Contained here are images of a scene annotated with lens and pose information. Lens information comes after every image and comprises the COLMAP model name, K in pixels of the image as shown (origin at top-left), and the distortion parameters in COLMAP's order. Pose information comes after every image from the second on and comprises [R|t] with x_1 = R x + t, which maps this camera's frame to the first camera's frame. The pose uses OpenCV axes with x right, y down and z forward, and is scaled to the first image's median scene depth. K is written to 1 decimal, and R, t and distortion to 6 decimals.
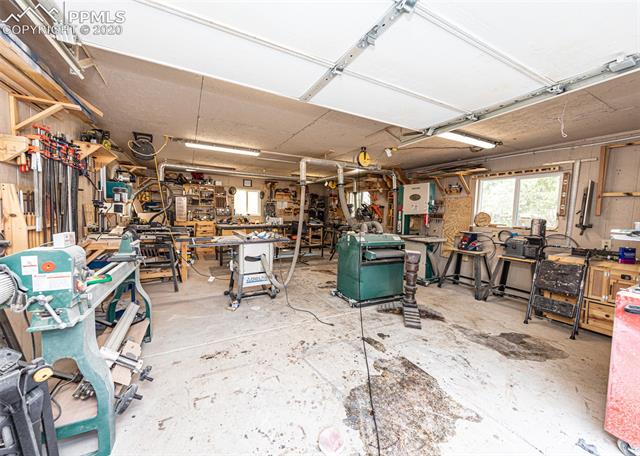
lens RADIAL K [[247.9, 0, 320.0], [0, 247.9, 228.0], [0, 0, 1]] dist [0.000972, 0.000107]
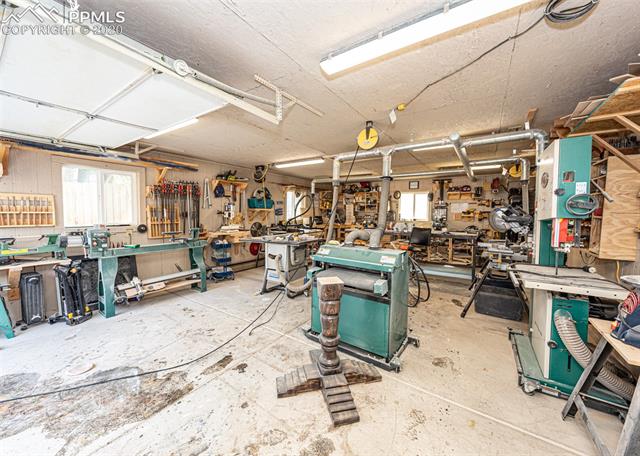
lens RADIAL K [[247.9, 0, 320.0], [0, 247.9, 228.0], [0, 0, 1]] dist [0.000972, 0.000107]
pose [[0.456178, 0.033516, -0.889257, 0.861325], [-0.053441, 0.998519, 0.010219, -0.034304], [0.888282, 0.042861, 0.457294, 0.671617]]
